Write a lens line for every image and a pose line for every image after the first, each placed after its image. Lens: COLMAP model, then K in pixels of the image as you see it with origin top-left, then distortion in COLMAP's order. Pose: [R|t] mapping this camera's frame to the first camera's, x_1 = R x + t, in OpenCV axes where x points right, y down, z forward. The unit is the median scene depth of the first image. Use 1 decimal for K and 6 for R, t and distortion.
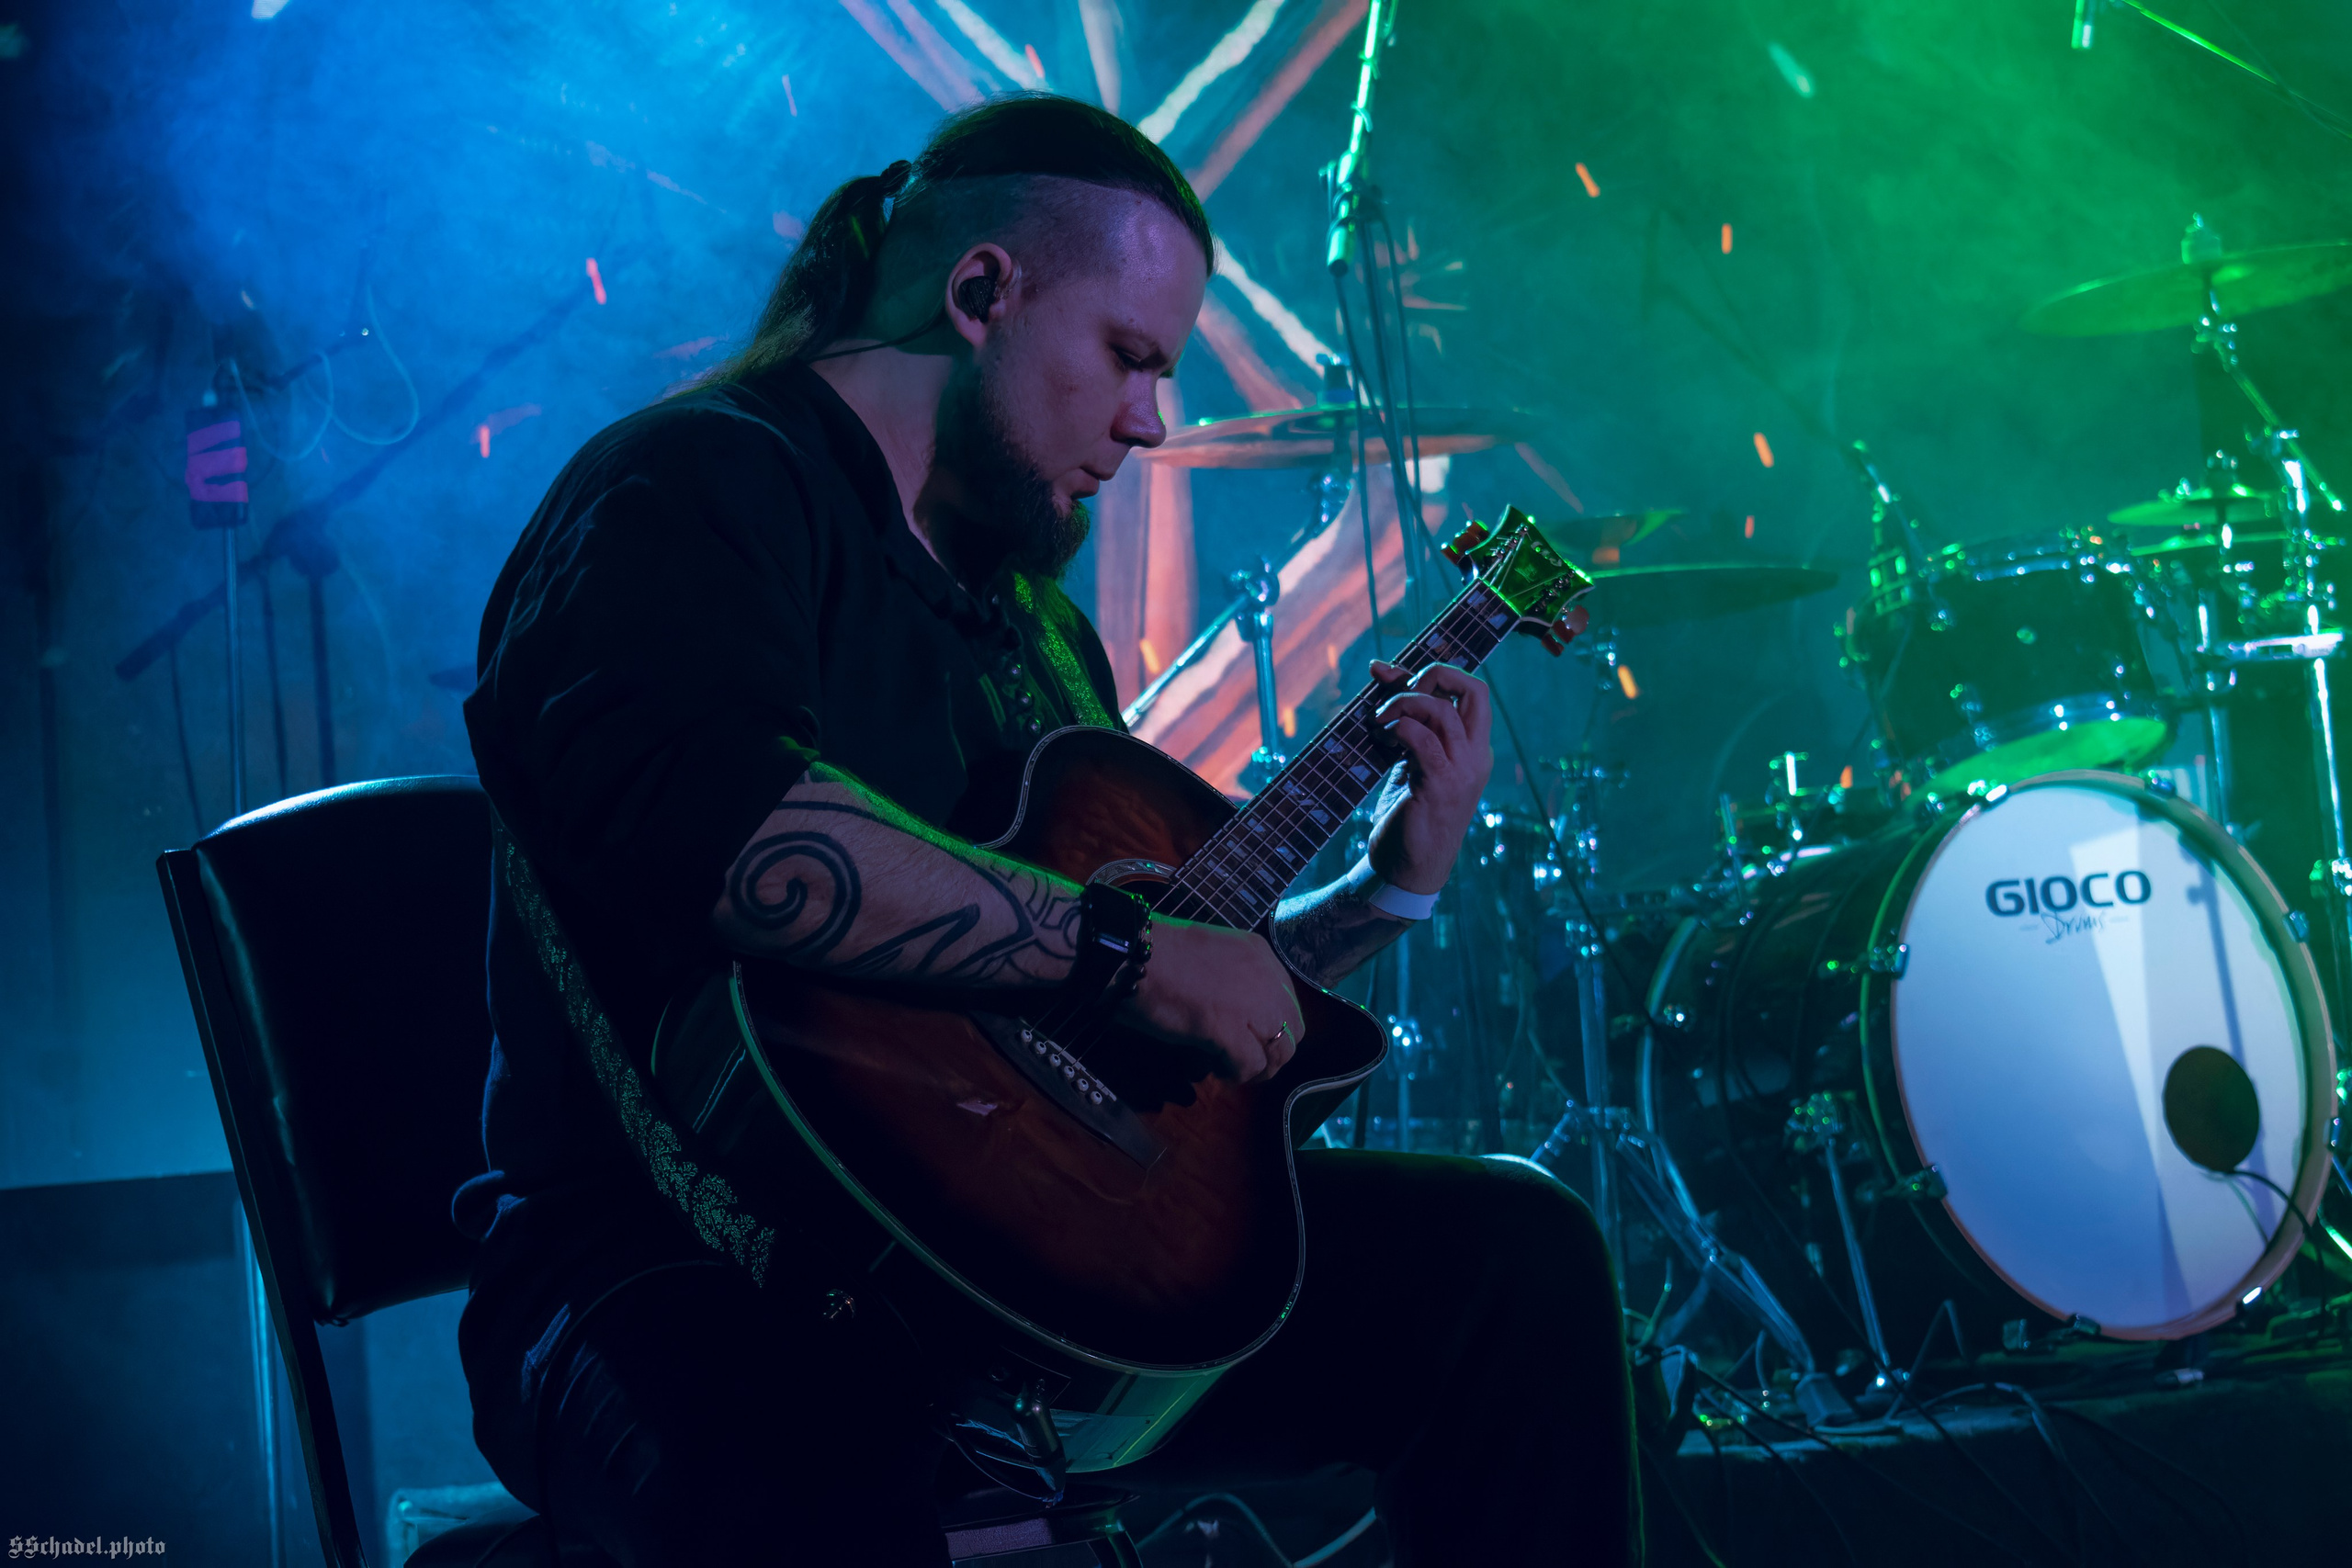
lens RADIAL K [[4827.3, 0, 1172.2], [0, 4827.3, 850.3], [0, 0, 1]] dist [0.077200, 0.000000]
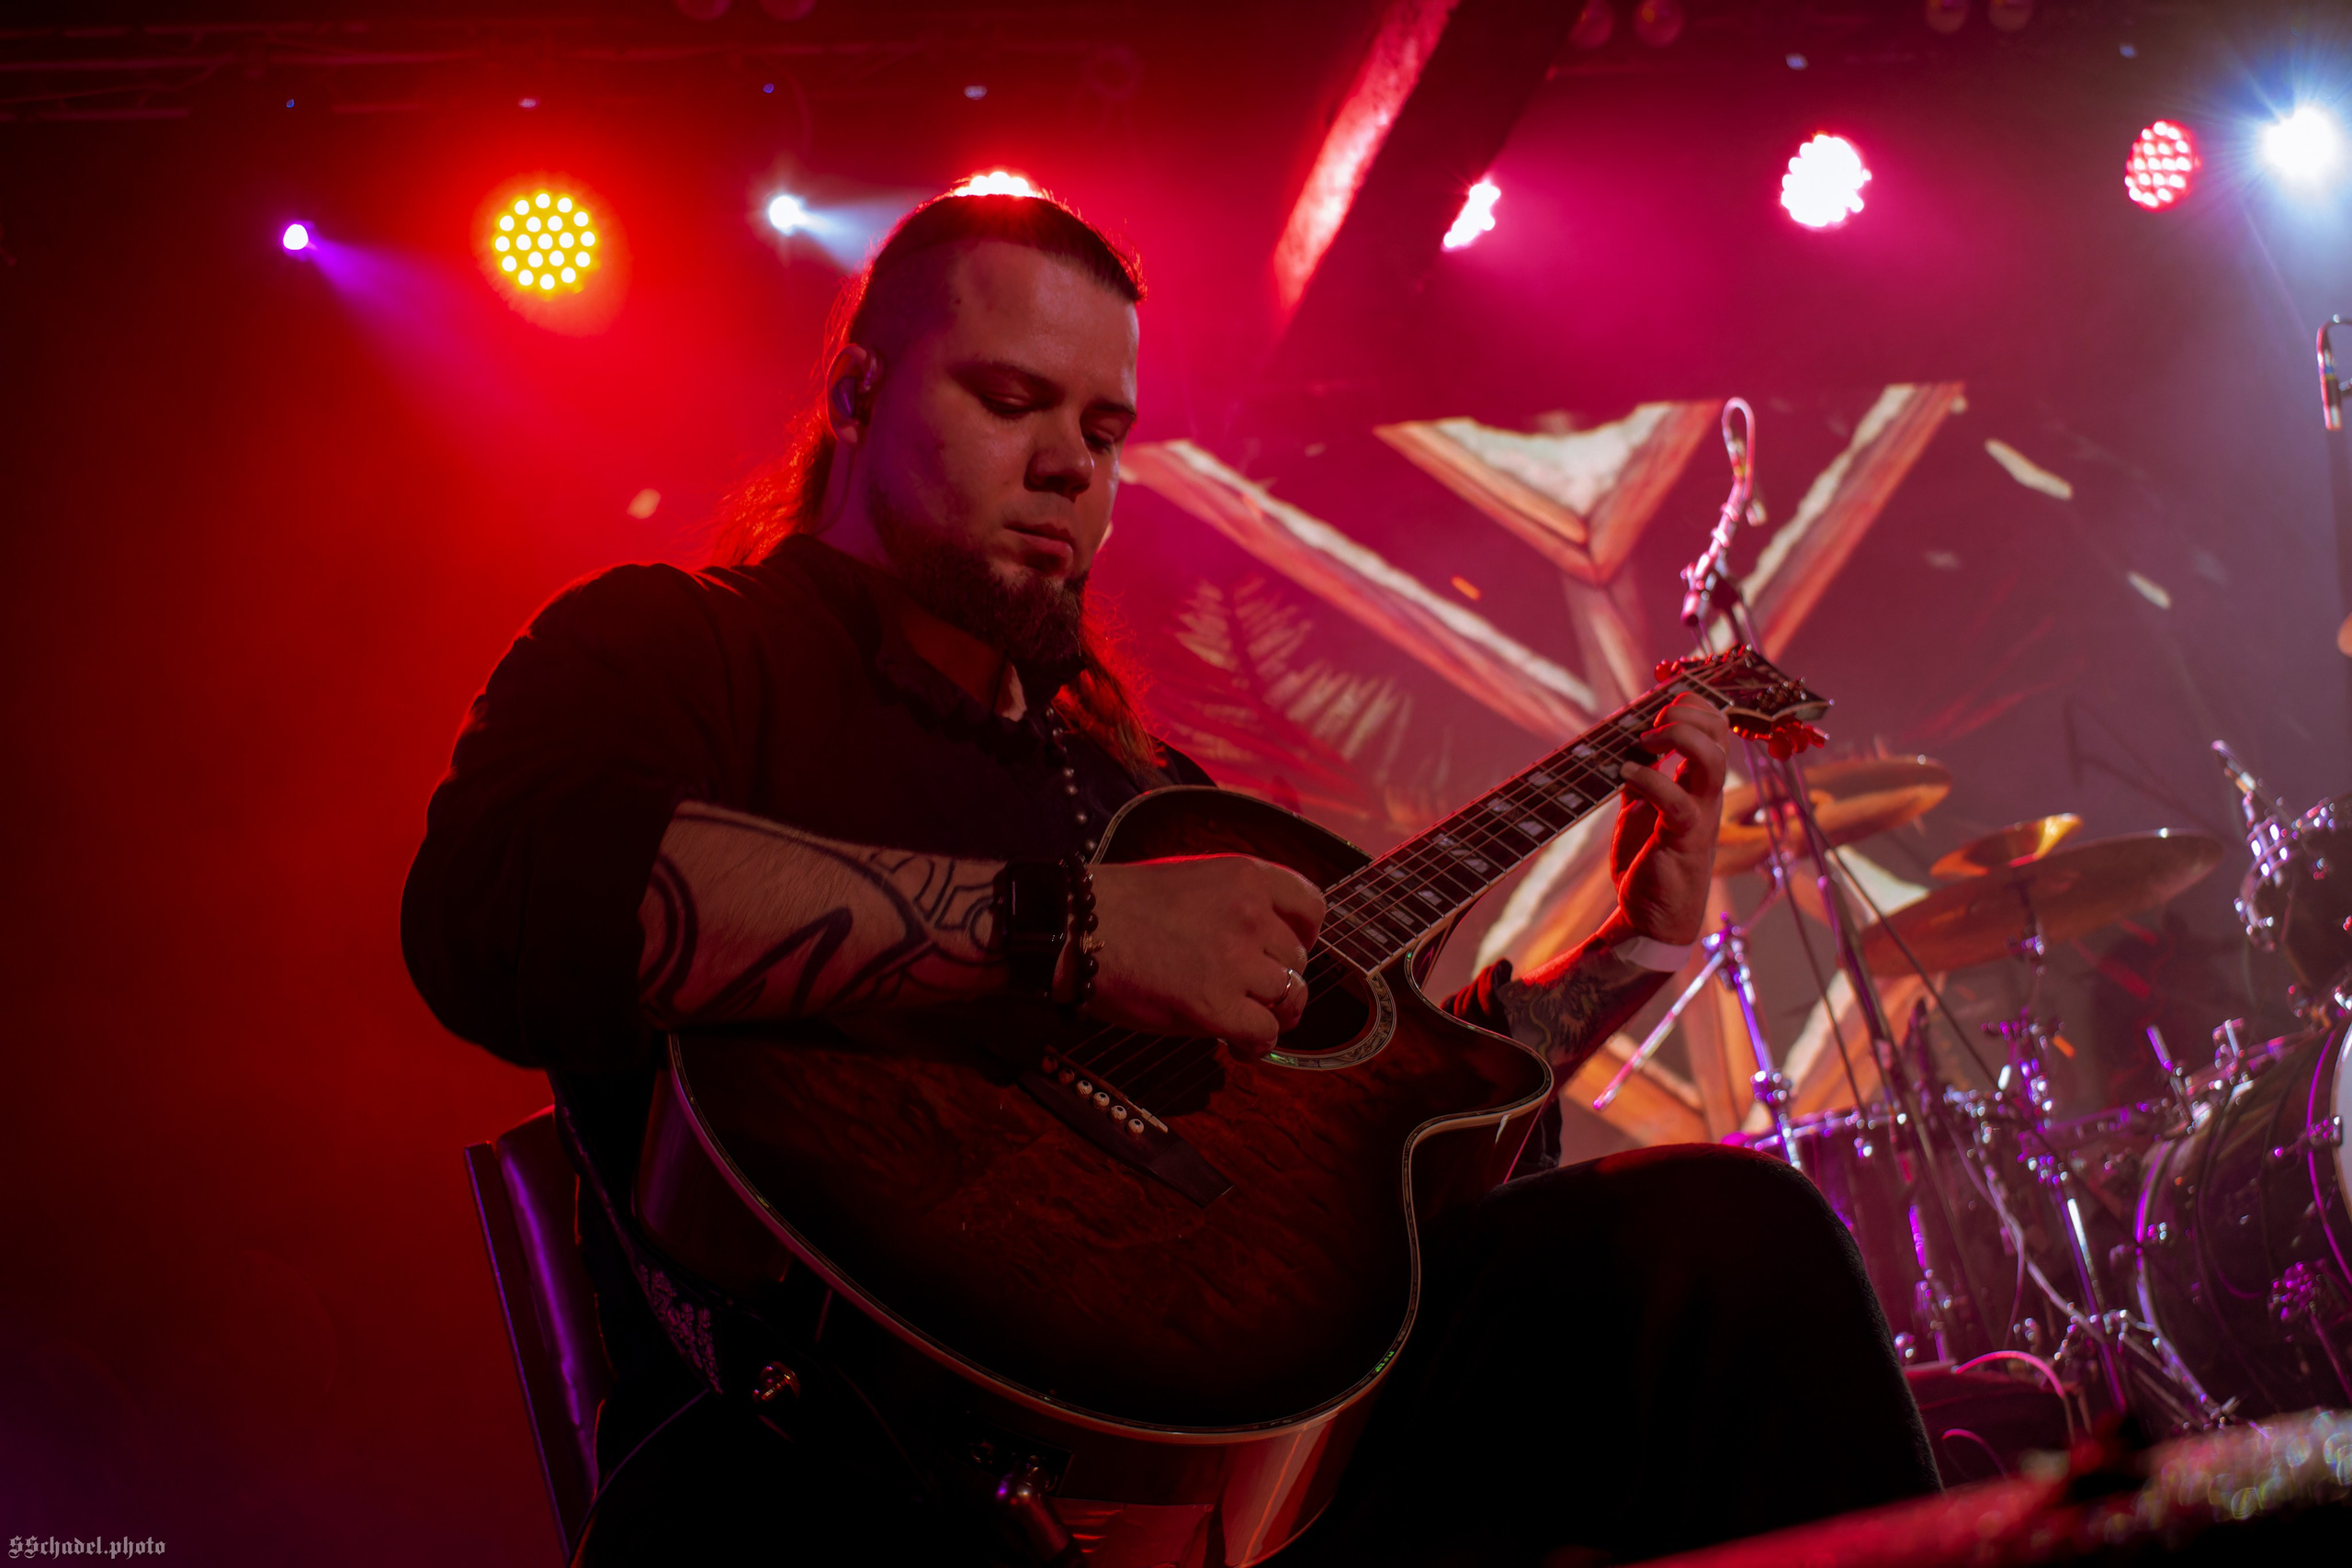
lens RADIAL K [[2782.2, 0, 1148.1], [0, 2782.2, 732.6], [0, 0, 1]] dist [0.004678, 0.000000]
pose [[0.946165, -0.210441, -0.245941, 0.068308], [0.143430, 0.953724, -0.264268, 0.064223], [0.290173, 0.214766, 0.932564, 0.304036]]
